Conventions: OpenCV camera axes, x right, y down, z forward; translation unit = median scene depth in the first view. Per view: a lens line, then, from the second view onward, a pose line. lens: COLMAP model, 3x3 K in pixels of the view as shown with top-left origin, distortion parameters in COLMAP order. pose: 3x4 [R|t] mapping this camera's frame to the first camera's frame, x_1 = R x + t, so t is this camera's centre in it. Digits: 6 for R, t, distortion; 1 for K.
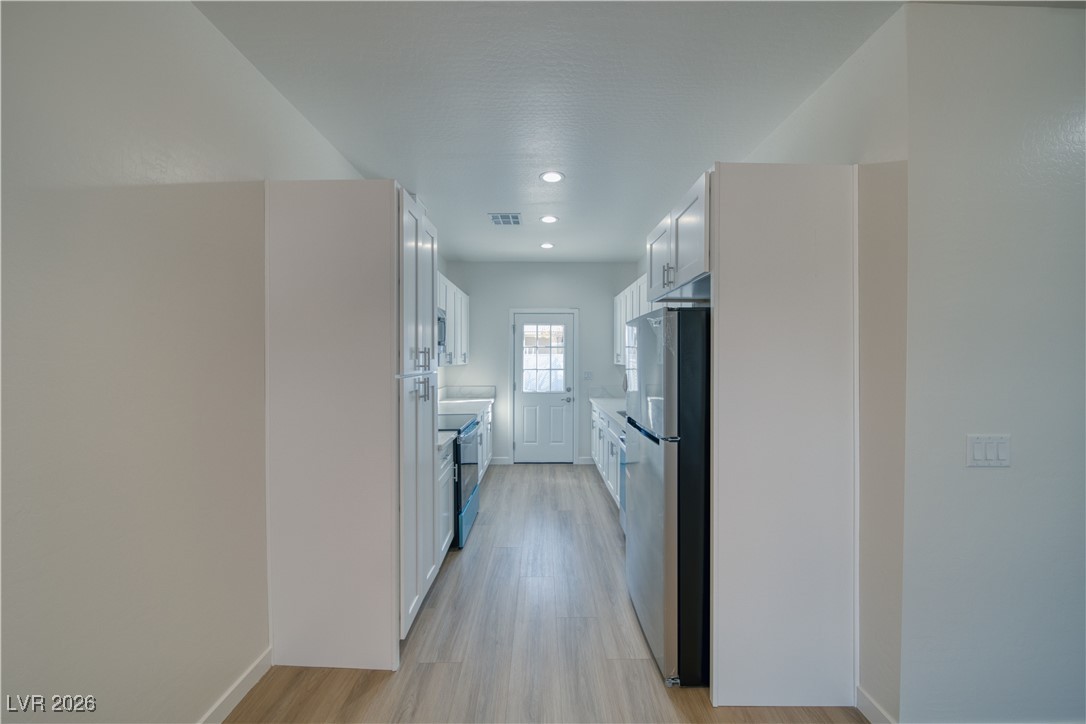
lens RADIAL K [[381.3, 0, 542.8], [0, 381.3, 358.4], [0, 0, 1]] dist [-0.005249, 0.000306]
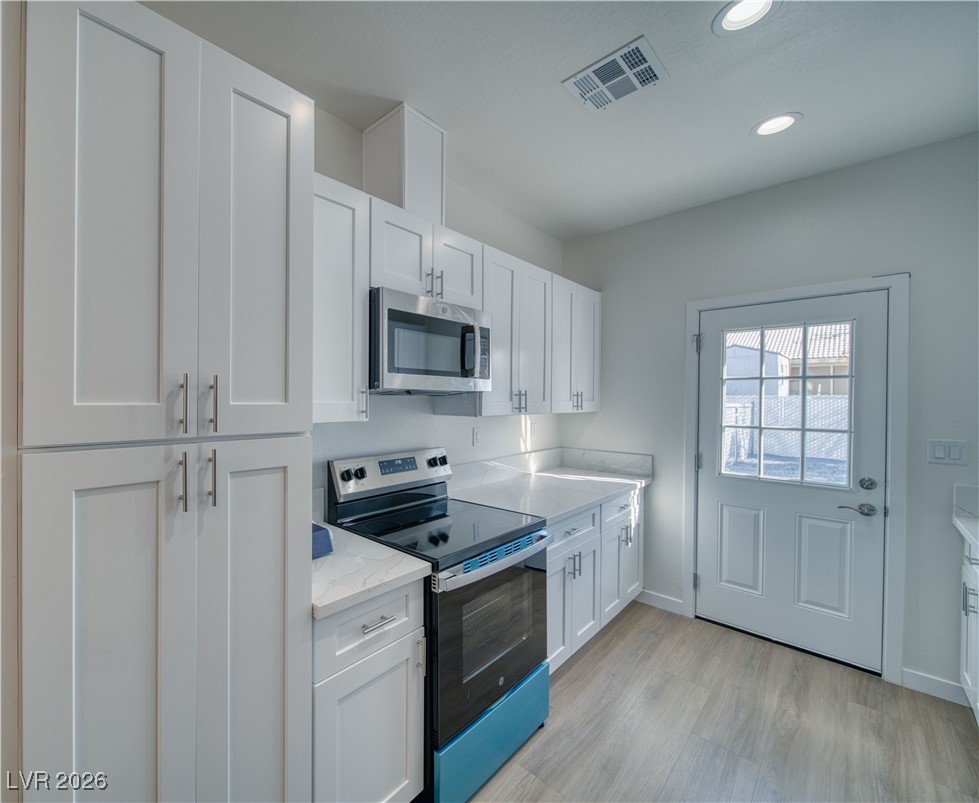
lens RADIAL K [[368.1, 0, 475.5], [0, 368.1, 398.4], [0, 0, 1]] dist [0.002109, -0.000578]
pose [[0.669820, 0.007380, -0.742487, 0.084407], [-0.010281, 0.999947, 0.000665, -0.003085], [0.742453, 0.007188, 0.669860, 0.470266]]
